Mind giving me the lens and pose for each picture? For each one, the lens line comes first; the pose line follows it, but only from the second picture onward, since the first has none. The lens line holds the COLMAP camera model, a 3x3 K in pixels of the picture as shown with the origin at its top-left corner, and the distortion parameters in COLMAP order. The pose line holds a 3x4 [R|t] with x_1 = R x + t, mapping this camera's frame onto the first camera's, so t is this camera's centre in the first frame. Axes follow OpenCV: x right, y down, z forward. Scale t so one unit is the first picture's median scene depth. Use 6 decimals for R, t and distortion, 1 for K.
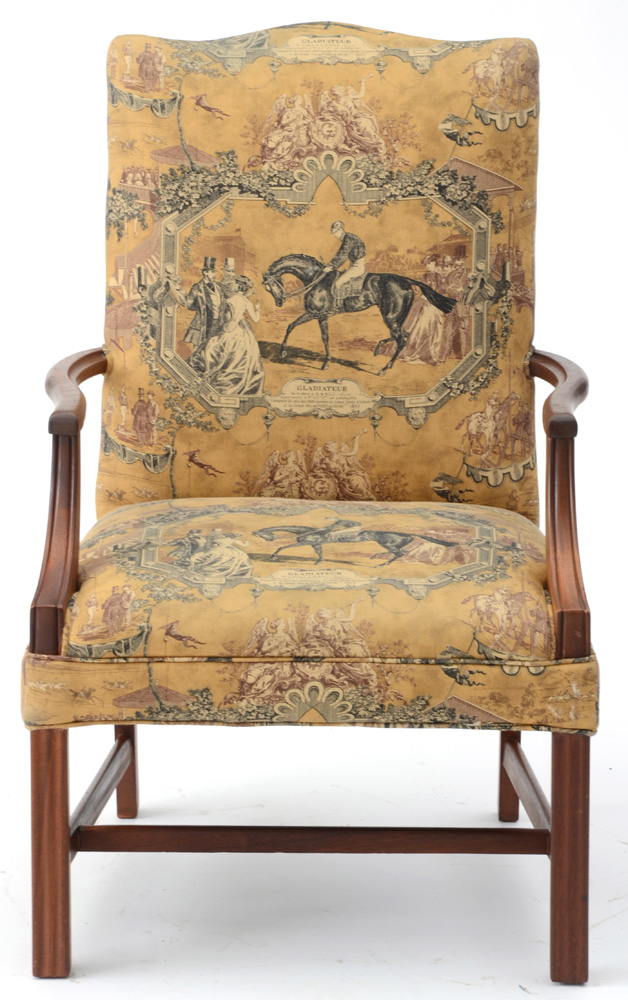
lens RADIAL K [[3614.4, 0, 310.0], [0, 3614.4, 492.9], [0, 0, 1]] dist [0.978422, 0.000000]
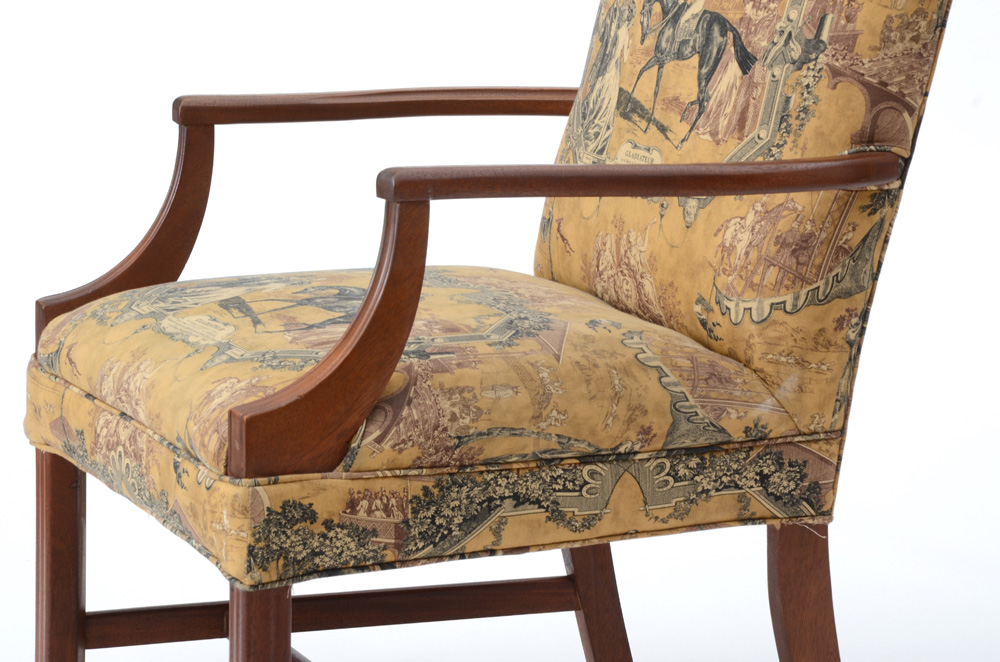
lens RADIAL K [[3619.9, 0, 492.5], [0, 3619.9, 356.8], [0, 0, 1]] dist [1.051661, 0.000000]
pose [[0.406995, 0.166746, -0.898082, 0.673730], [-0.206254, 0.974580, 0.087479, -0.048181], [0.889840, 0.149630, 0.431041, 0.652785]]
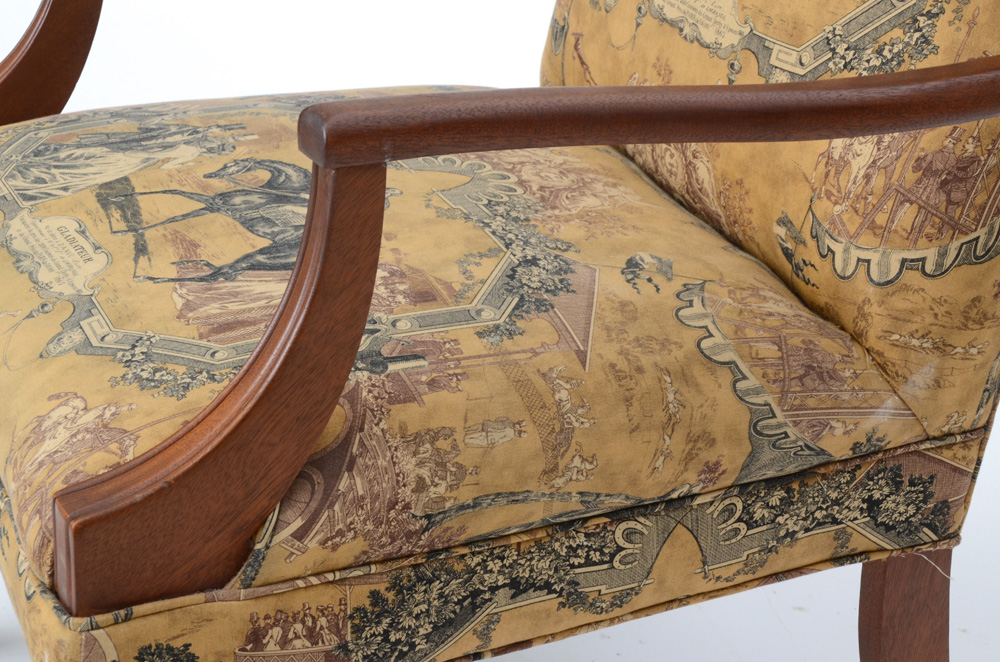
lens RADIAL K [[2190.7, 0, 492.8], [0, 2190.7, 344.2], [0, 0, 1]] dist [0.418141, 0.000000]
pose [[0.405421, 0.392915, -0.825380, 0.279893], [-0.230658, 0.917667, 0.323550, -0.078508], [0.884551, 0.059206, 0.462671, 0.824310]]
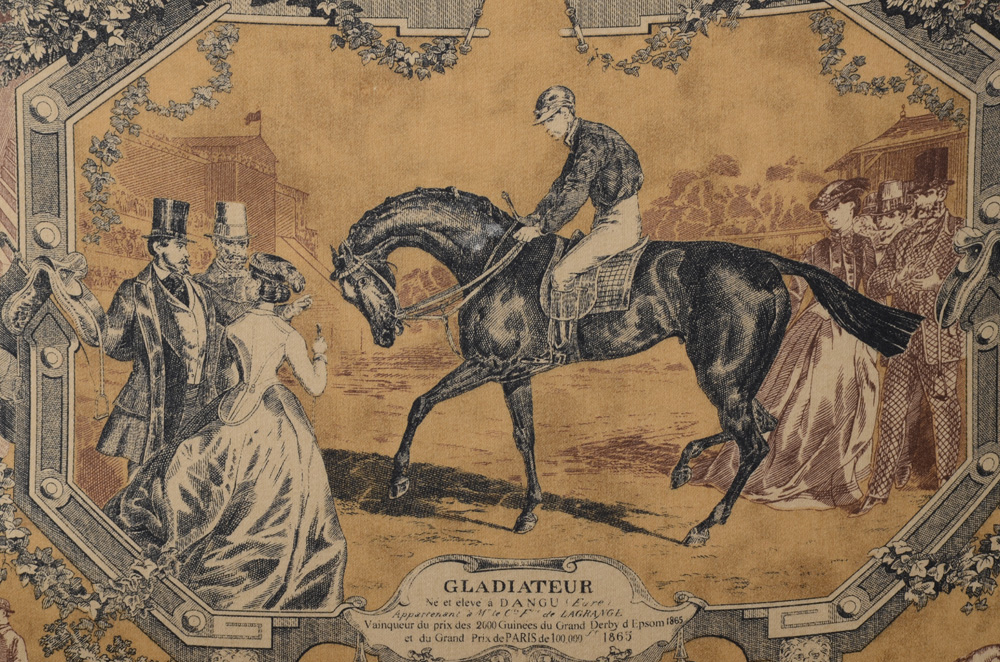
lens RADIAL K [[3368.5, 0, 491.8], [0, 3368.5, 331.8], [0, 0, 1]] dist [0.950765, 0.000000]
pose [[0.999599, -0.023323, 0.016044, -0.003572], [0.020641, 0.988357, 0.150746, -0.099202], [-0.019373, -0.150354, 0.988442, 0.692817]]
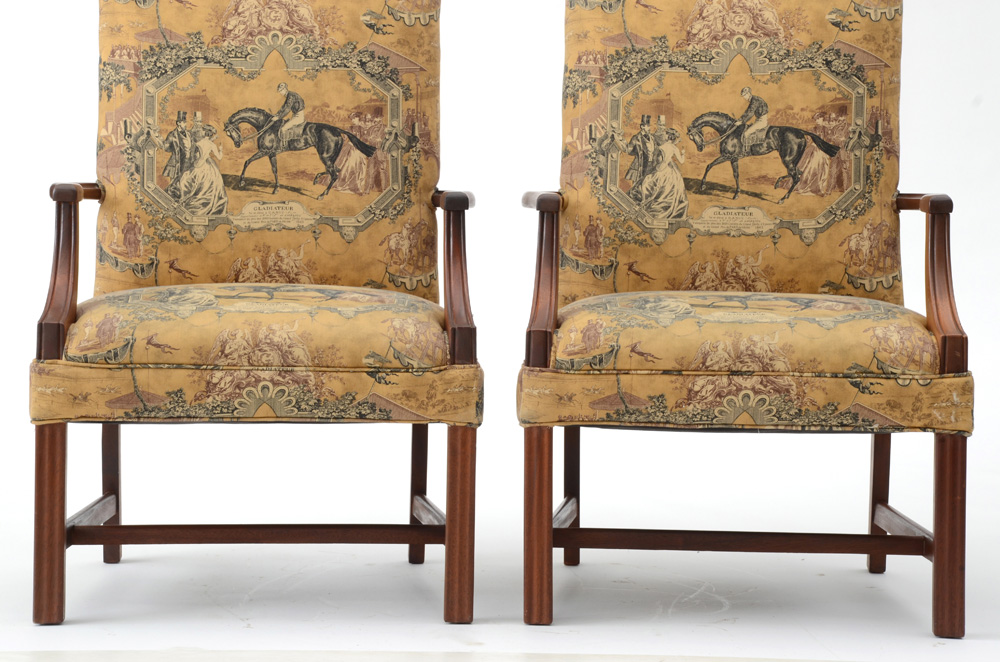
lens RADIAL K [[3020.4, 0, 493.5], [0, 3020.4, 329.4], [0, 0, 1]] dist [0.874765, 0.000000]
pose [[0.999867, 0.009889, -0.012944, -0.067313], [-0.011694, 0.988951, -0.147781, 0.171961], [0.011340, 0.147912, 0.988935, -0.062487]]
